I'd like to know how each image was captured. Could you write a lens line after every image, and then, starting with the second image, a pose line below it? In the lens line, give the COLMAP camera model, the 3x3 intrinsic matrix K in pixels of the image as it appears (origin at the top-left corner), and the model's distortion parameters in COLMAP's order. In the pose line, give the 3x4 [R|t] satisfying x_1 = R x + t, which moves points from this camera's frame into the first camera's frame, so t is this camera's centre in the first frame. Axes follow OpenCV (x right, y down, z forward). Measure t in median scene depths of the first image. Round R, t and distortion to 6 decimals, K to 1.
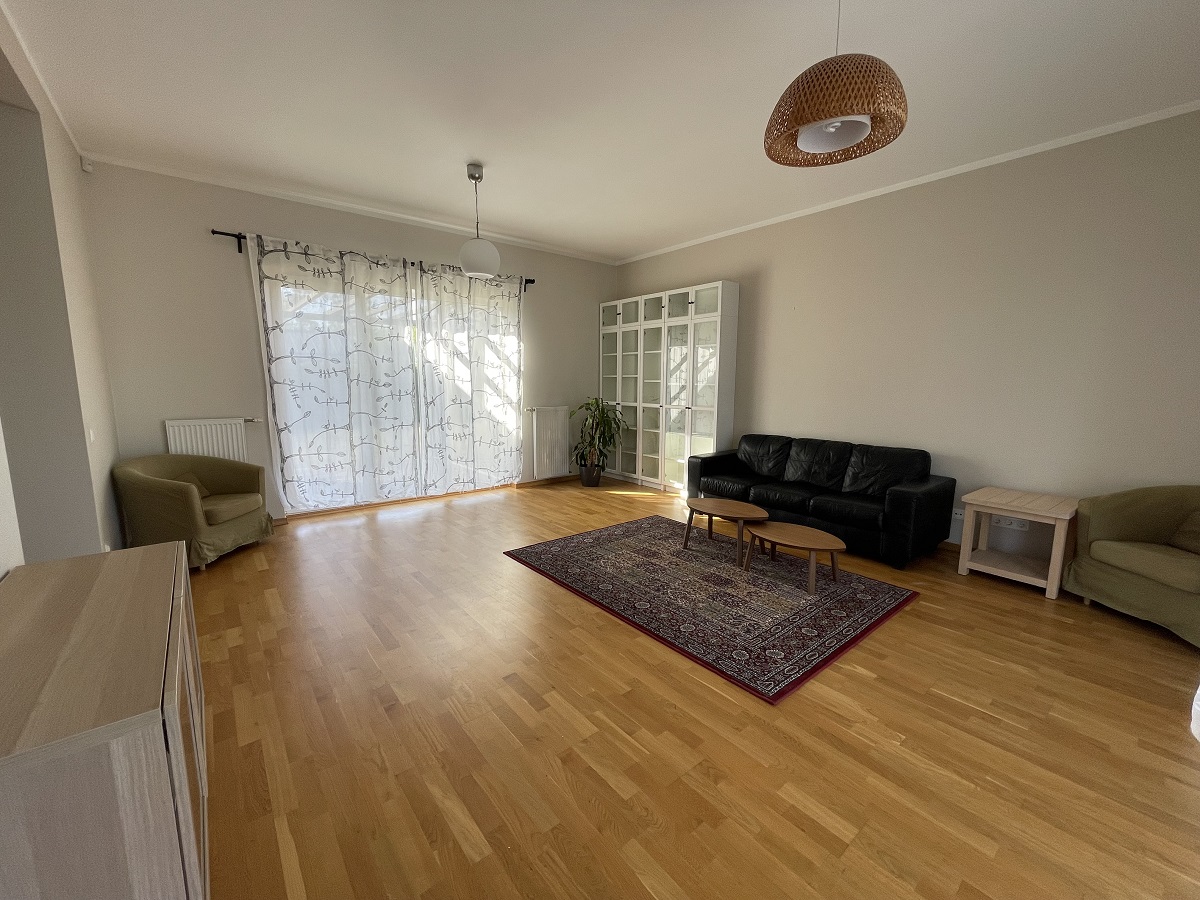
lens RADIAL K [[485.6, 0, 600.0], [0, 485.6, 450.0], [0, 0, 1]] dist [-0.004536, -0.000313]
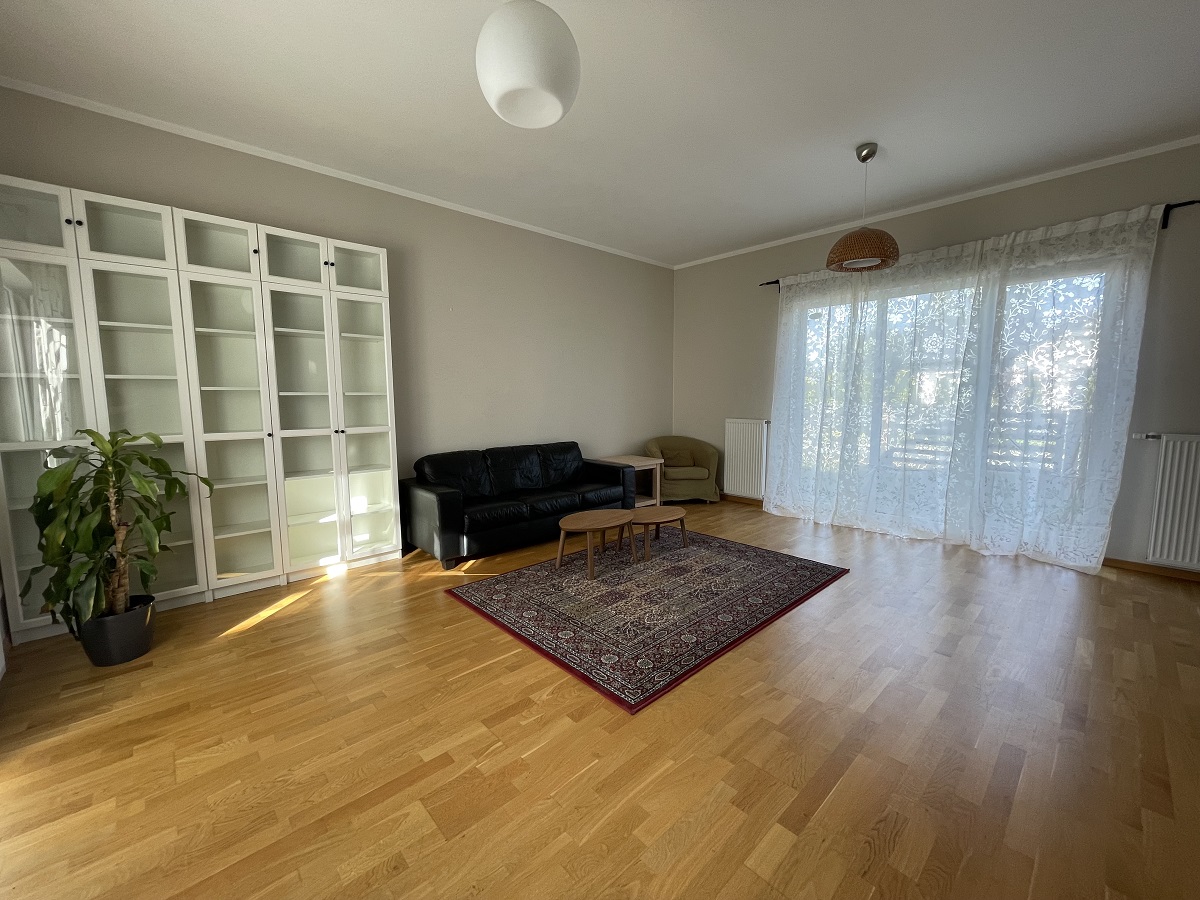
lens RADIAL K [[485.6, 0, 600.0], [0, 485.6, 450.0], [0, 0, 1]] dist [-0.004536, -0.000313]
pose [[-0.065327, -0.118676, 0.990782, -0.696935], [0.144746, 0.981274, 0.127081, -0.140261], [-0.987310, 0.151714, -0.046925, 1.047017]]
